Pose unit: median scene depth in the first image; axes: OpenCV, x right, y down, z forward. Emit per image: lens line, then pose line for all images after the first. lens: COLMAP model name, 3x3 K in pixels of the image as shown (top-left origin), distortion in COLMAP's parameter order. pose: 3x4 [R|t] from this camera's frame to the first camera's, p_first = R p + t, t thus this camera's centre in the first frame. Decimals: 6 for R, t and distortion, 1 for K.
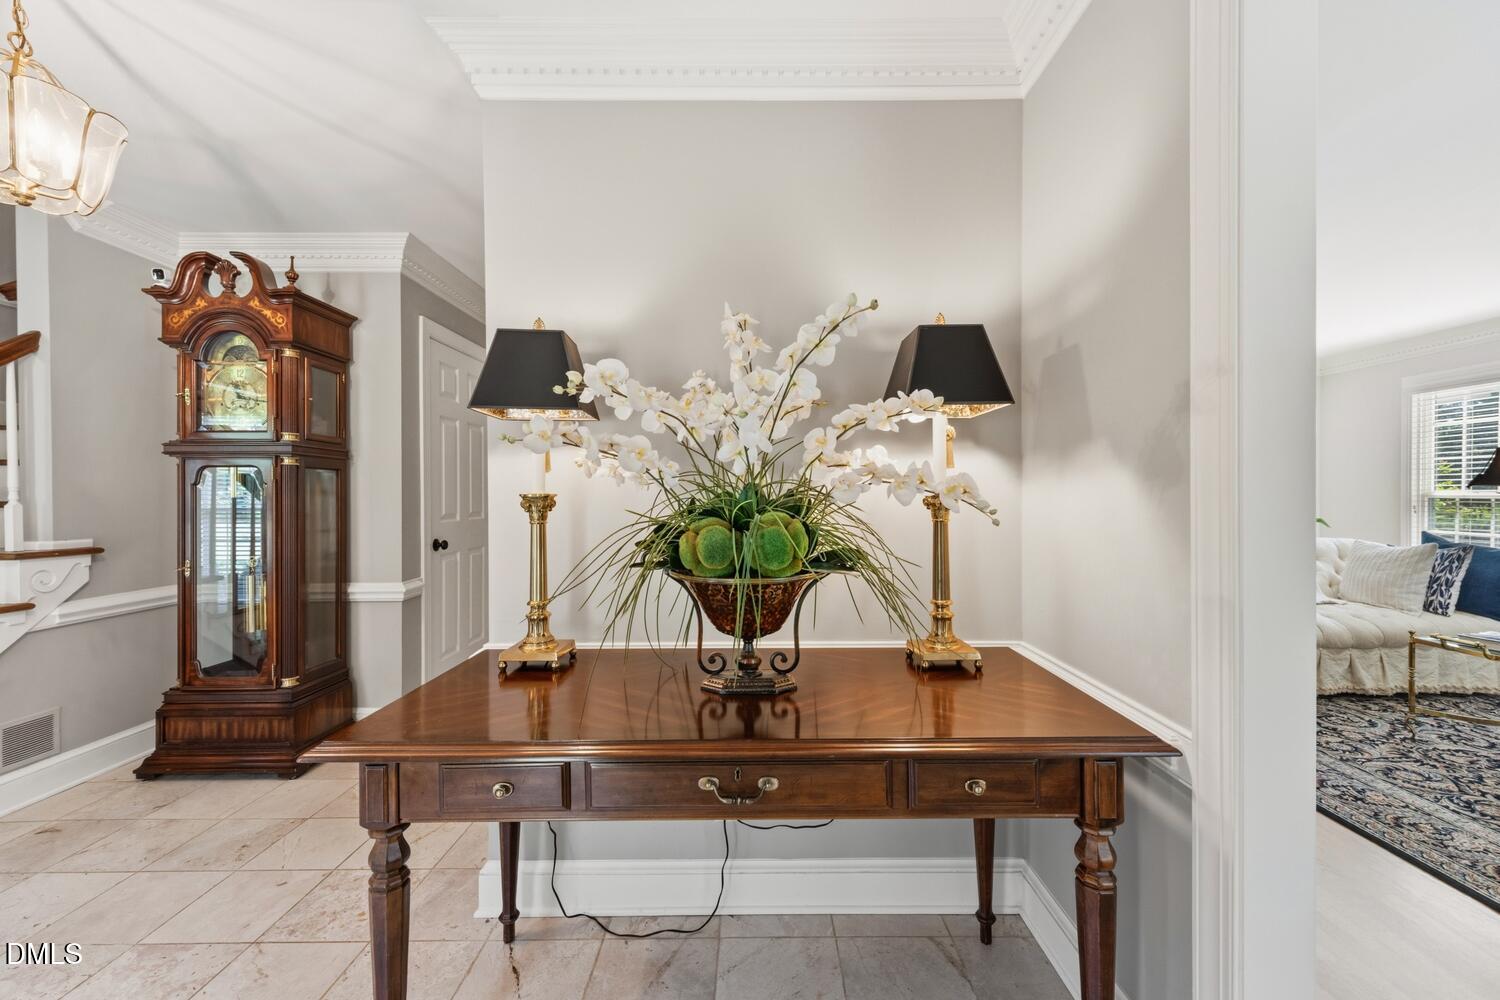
lens RADIAL K [[601.3, 0, 750.8], [0, 601.3, 501.5], [0, 0, 1]] dist [0.004536, 0.000258]
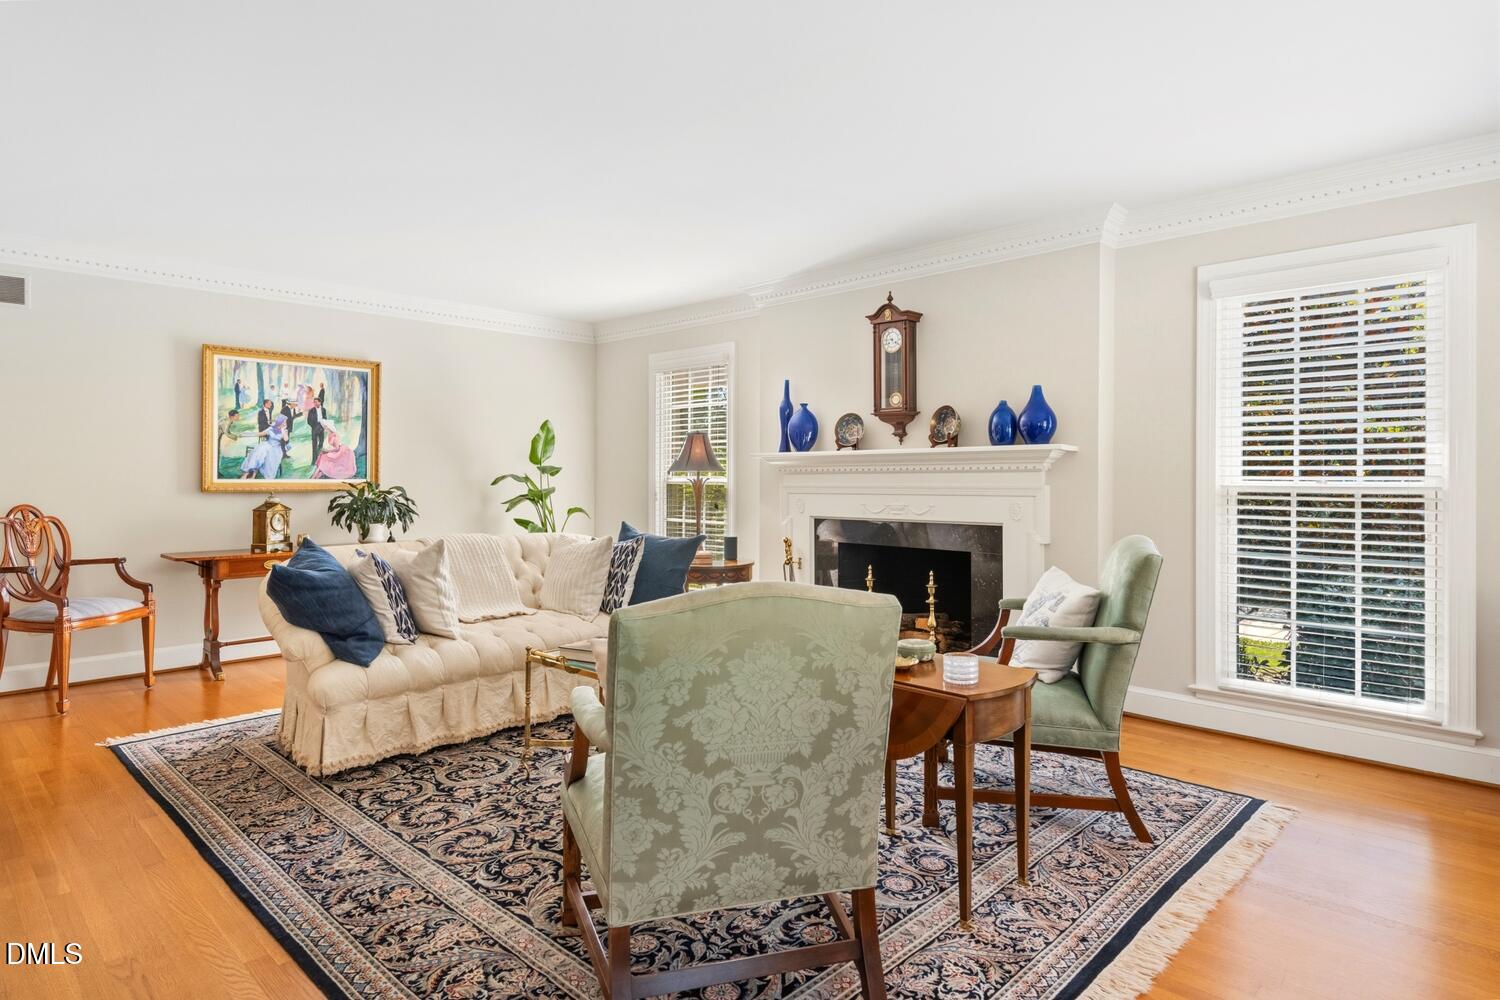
lens RADIAL K [[841.5, 0, 759.5], [0, 841.5, 484.8], [0, 0, 1]] dist [0.013015, -0.000734]
pose [[0.691647, -0.000262, 0.722235, 0.475401], [0.002079, 0.999997, -0.001628, -0.003074], [-0.722232, 0.002627, 0.691646, -0.015466]]
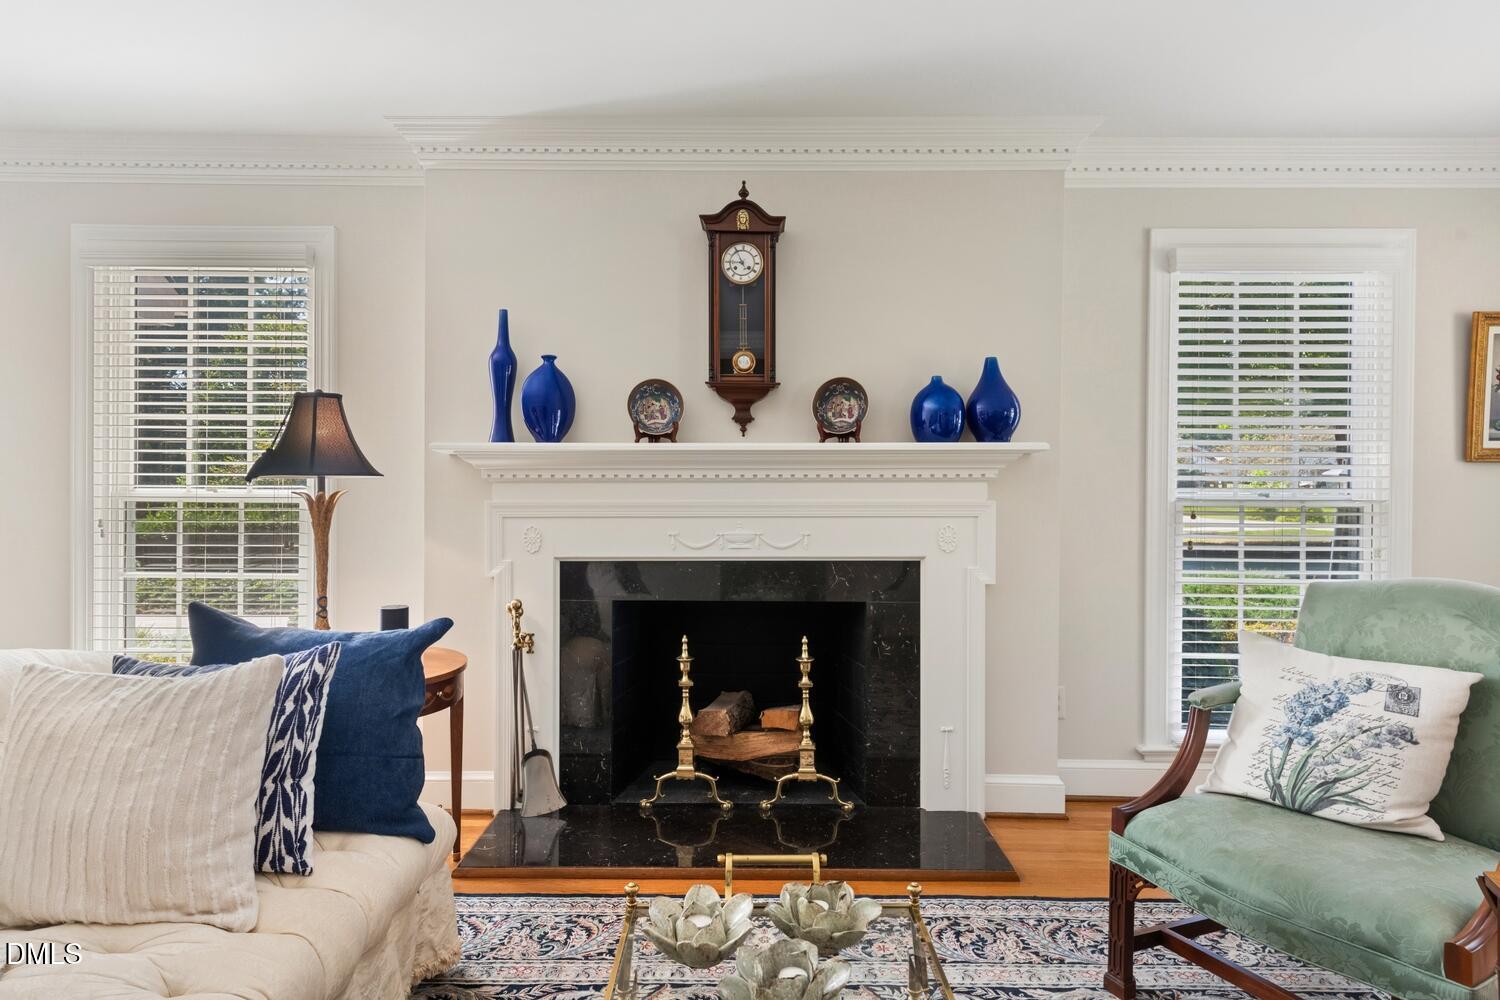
lens RADIAL K [[841.5, 0, 750.9], [0, 841.5, 493.2], [0, 0, 1]] dist [0.013015, -0.000734]
pose [[0.004268, -0.006281, 0.999971, 0.838551], [0.007748, 0.999950, 0.006248, -0.021139], [-0.999961, 0.007721, 0.004317, 0.912213]]
